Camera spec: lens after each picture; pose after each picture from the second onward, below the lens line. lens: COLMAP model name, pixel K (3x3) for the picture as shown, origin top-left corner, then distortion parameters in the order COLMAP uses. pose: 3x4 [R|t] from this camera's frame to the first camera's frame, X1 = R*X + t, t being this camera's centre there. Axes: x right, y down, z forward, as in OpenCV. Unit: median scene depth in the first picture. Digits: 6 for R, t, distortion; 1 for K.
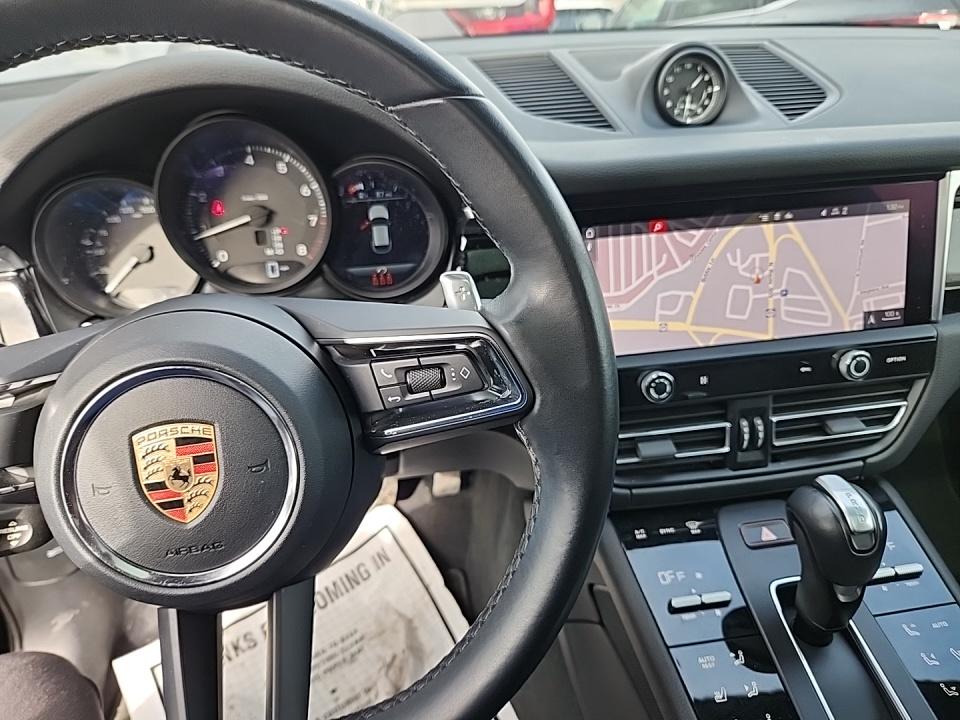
lens RADIAL K [[657.8, 0, 483.5], [0, 657.8, 356.7], [0, 0, 1]] dist [0.027920, -0.028179]
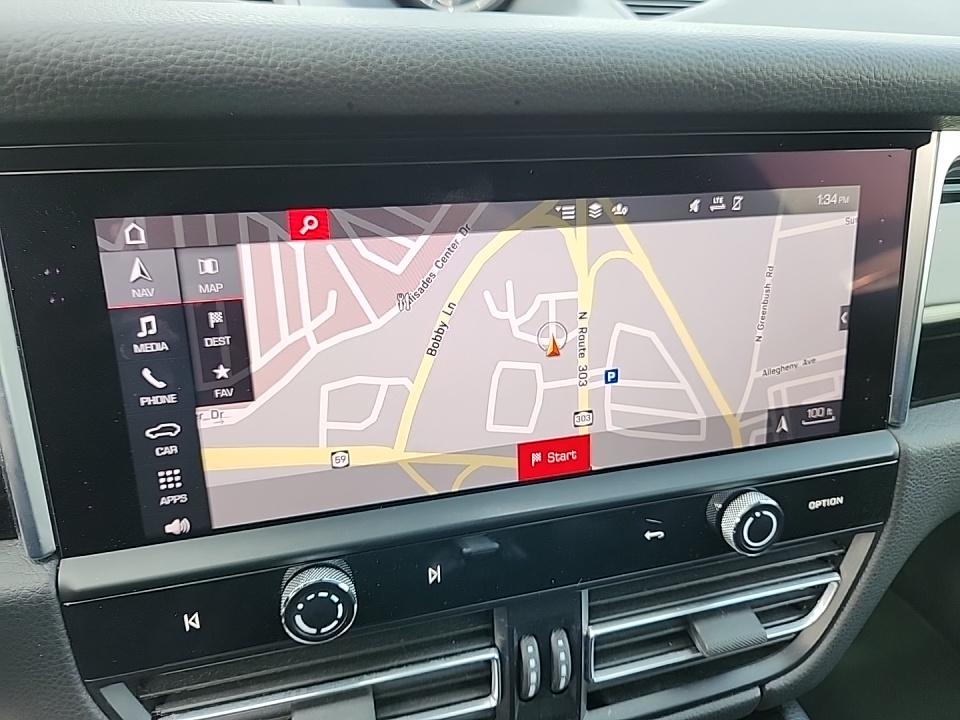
lens RADIAL K [[657.8, 0, 474.6], [0, 657.8, 359.3], [0, 0, 1]] dist [0.027920, -0.028179]
pose [[0.990536, 0.005422, 0.137144, 0.295588], [-0.008747, 0.999682, 0.023652, -0.118464], [-0.136972, -0.024627, 0.990269, 0.553991]]
